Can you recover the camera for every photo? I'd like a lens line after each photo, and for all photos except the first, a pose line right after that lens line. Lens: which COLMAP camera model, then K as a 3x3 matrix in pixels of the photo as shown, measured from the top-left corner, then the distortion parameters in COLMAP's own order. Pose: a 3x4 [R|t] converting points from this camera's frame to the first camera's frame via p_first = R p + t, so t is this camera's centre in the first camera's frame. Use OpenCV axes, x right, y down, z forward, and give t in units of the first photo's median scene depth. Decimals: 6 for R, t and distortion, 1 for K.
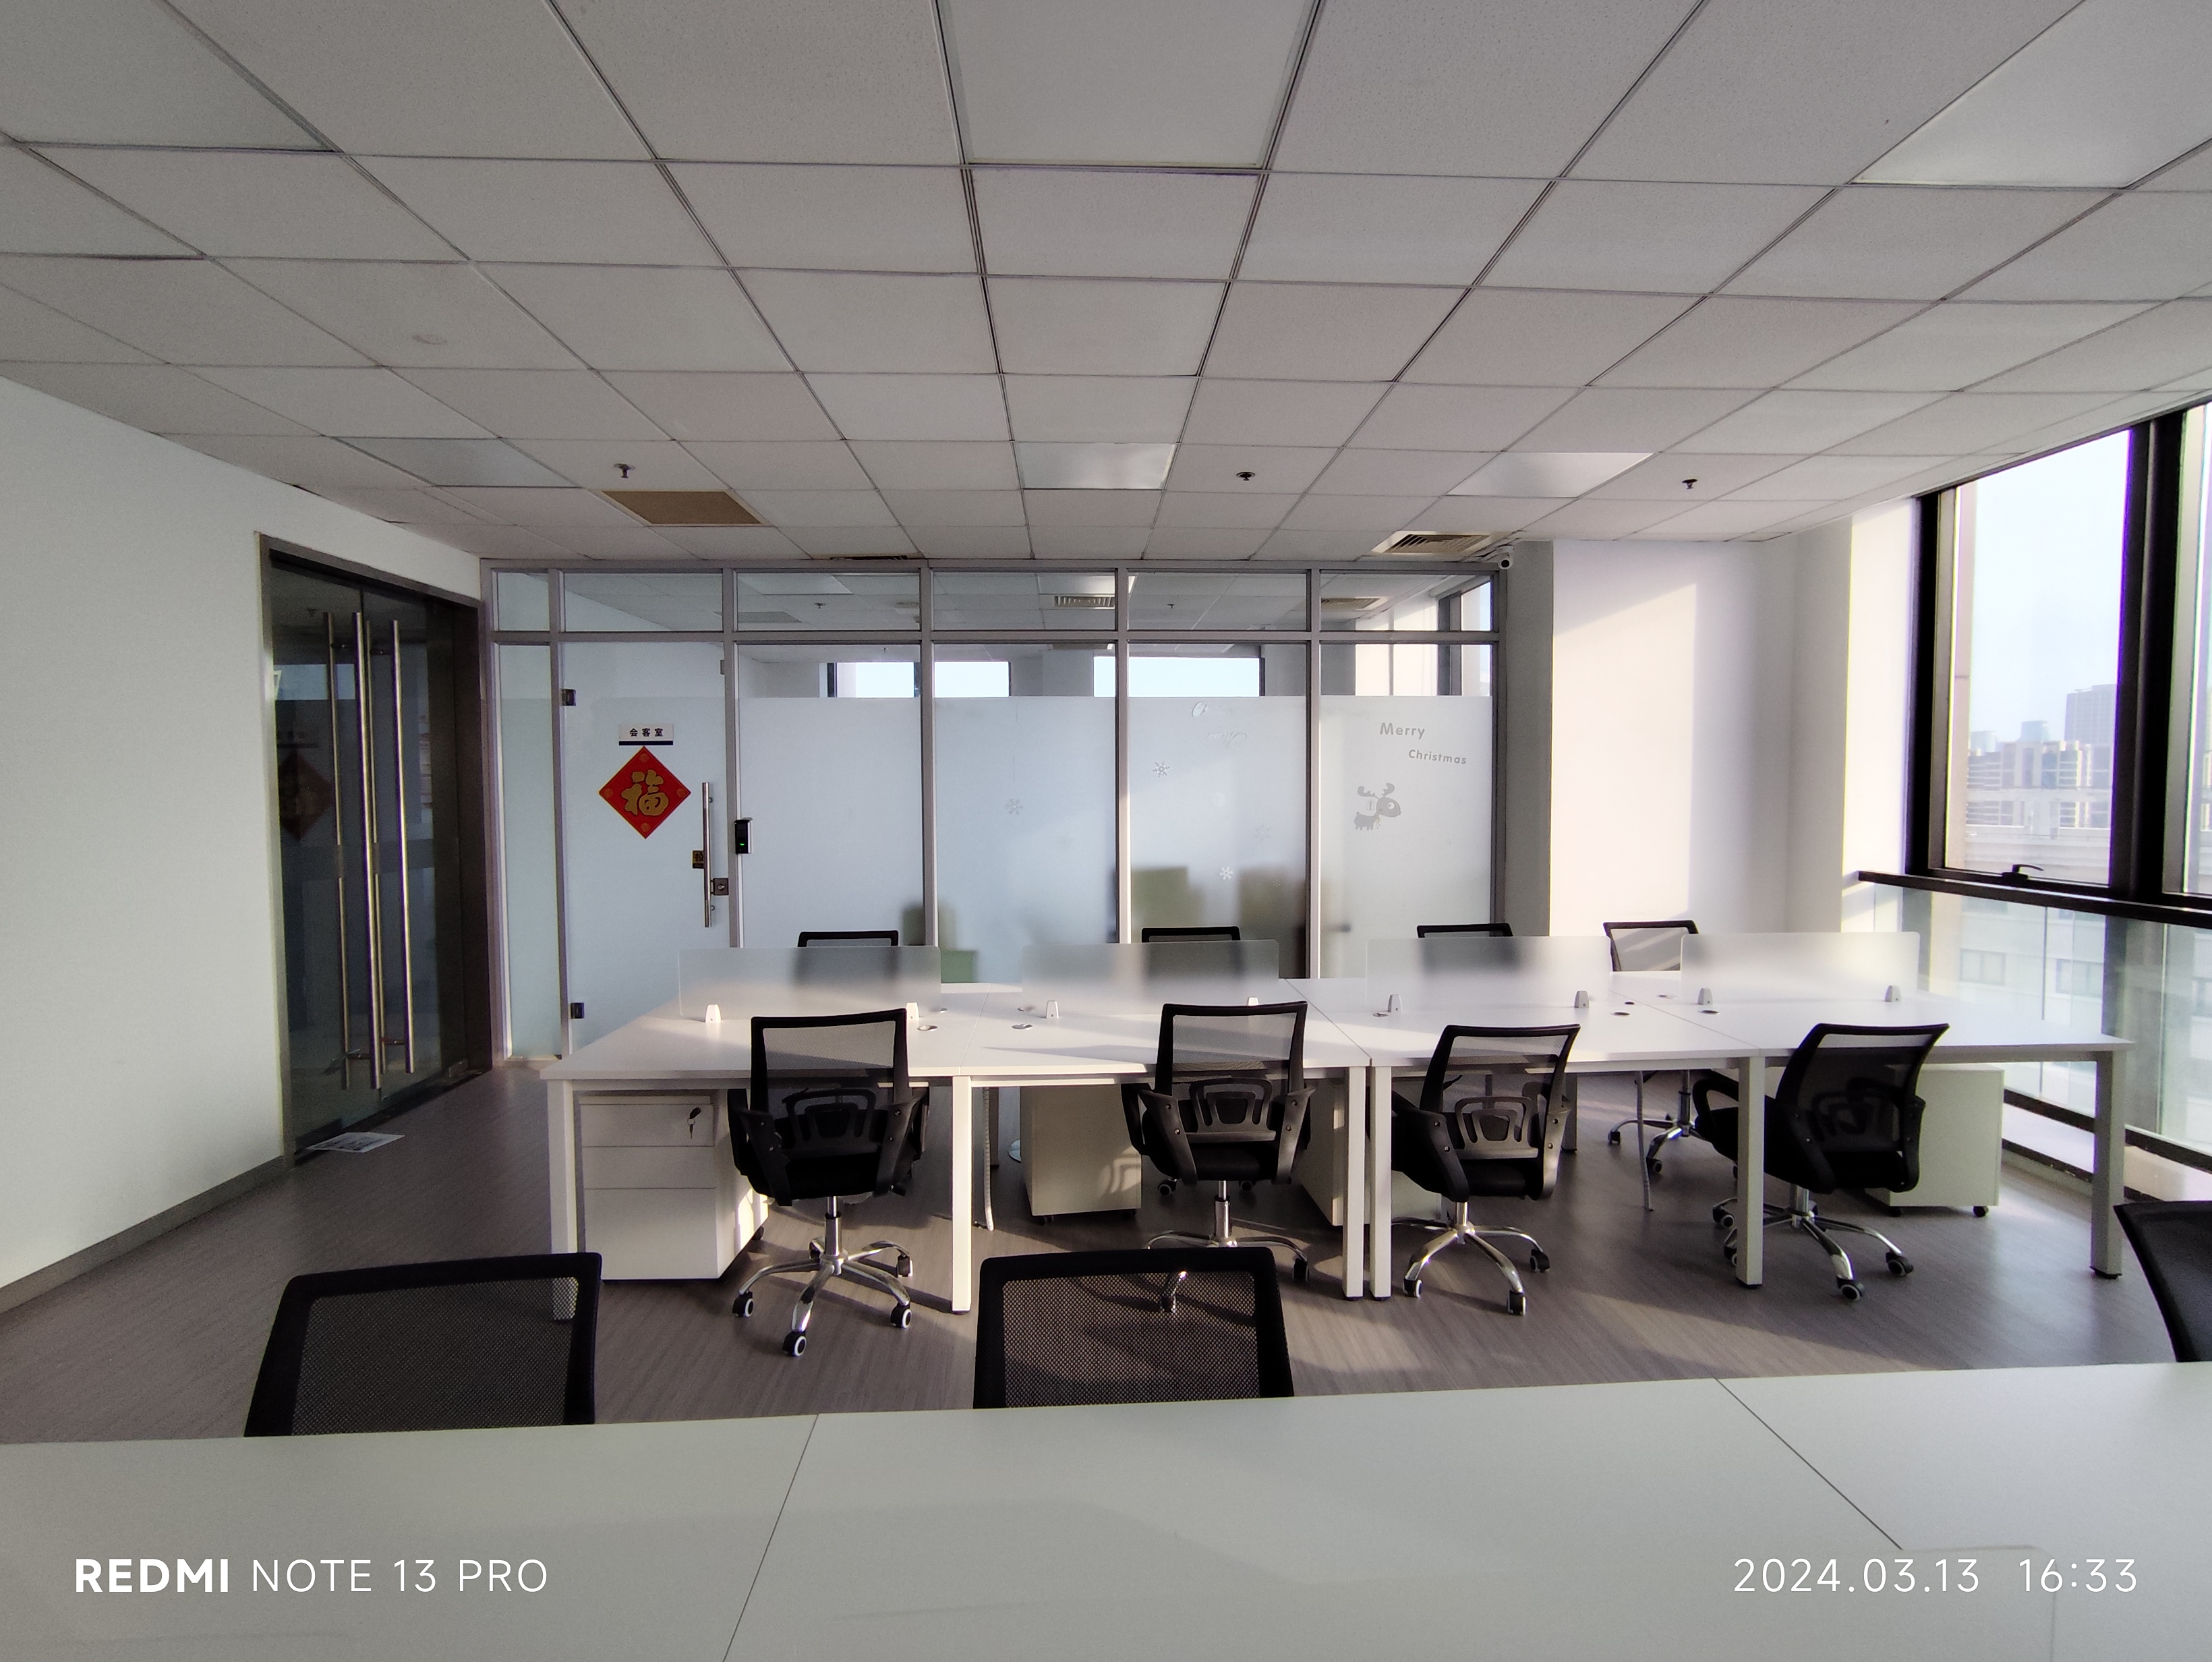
lens RADIAL K [[1011.6, 0, 1119.2], [0, 1011.6, 822.7], [0, 0, 1]] dist [-0.044672, 0.047567]
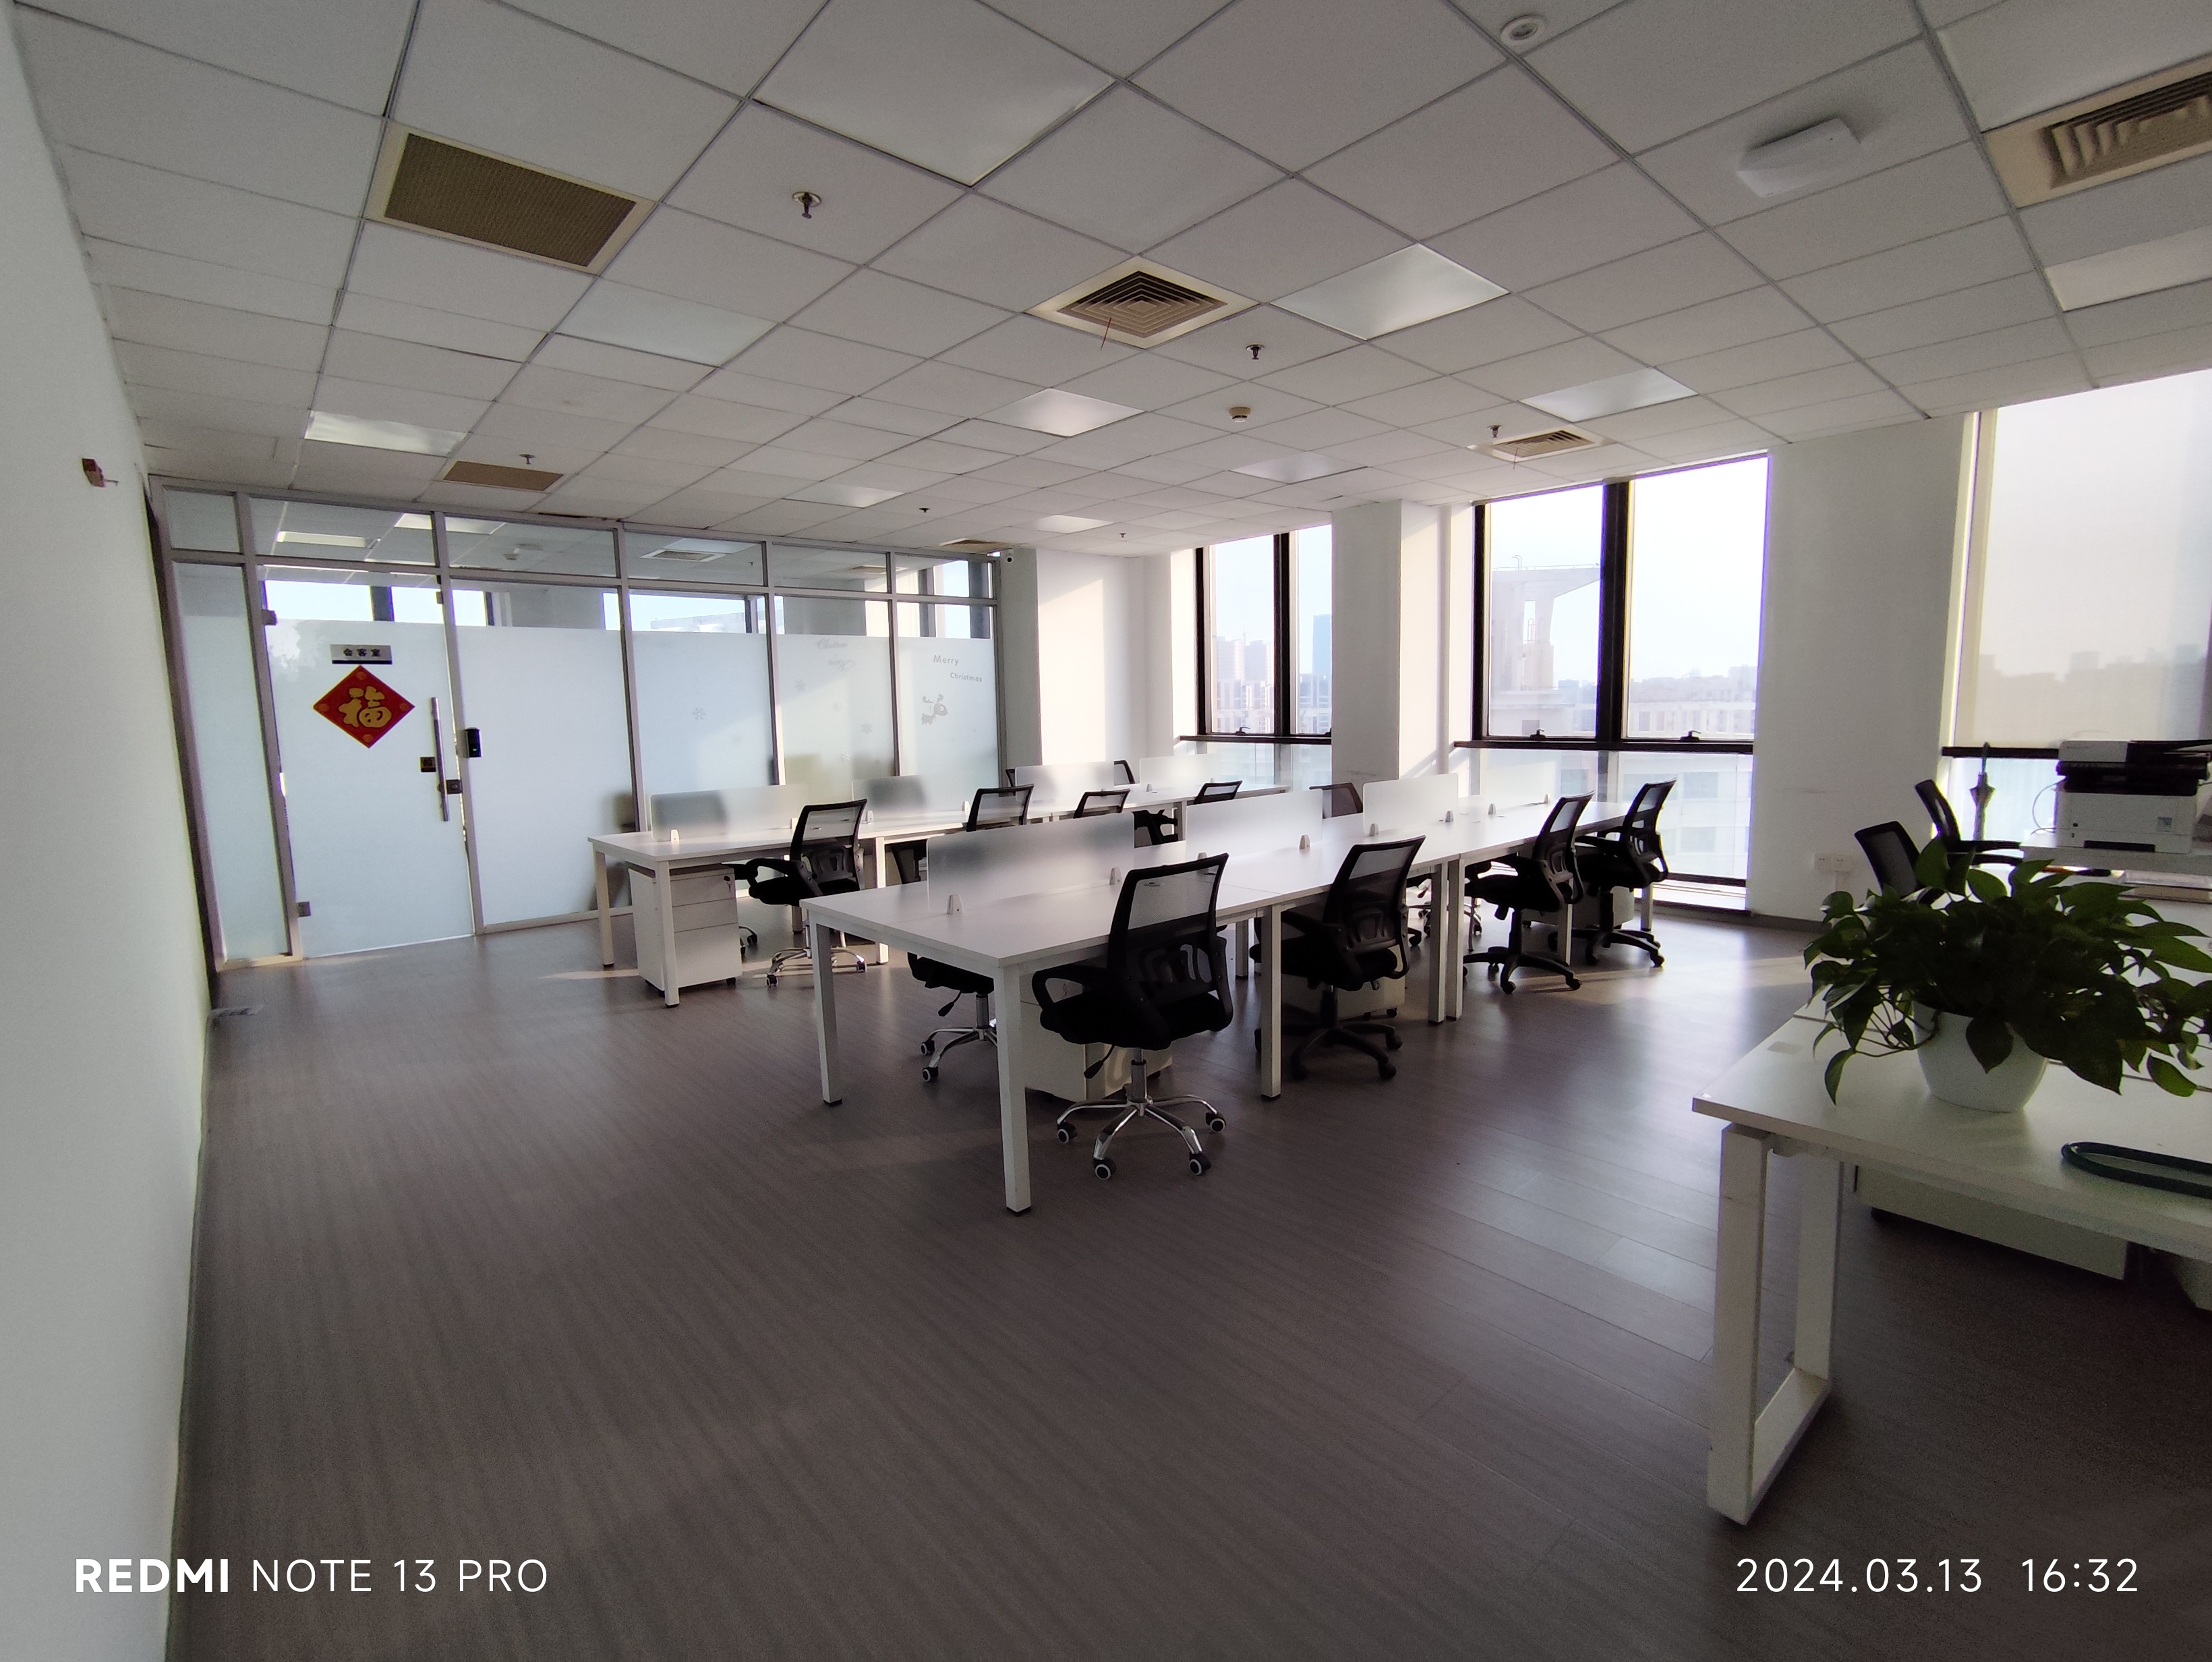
lens RADIAL K [[1011.6, 0, 1119.2], [0, 1011.6, 822.7], [0, 0, 1]] dist [-0.044672, 0.047567]
pose [[0.774017, -0.086580, 0.627218, -0.533525], [0.048149, 0.995787, 0.078039, 0.052087], [-0.631332, -0.030203, 0.774924, -0.403116]]
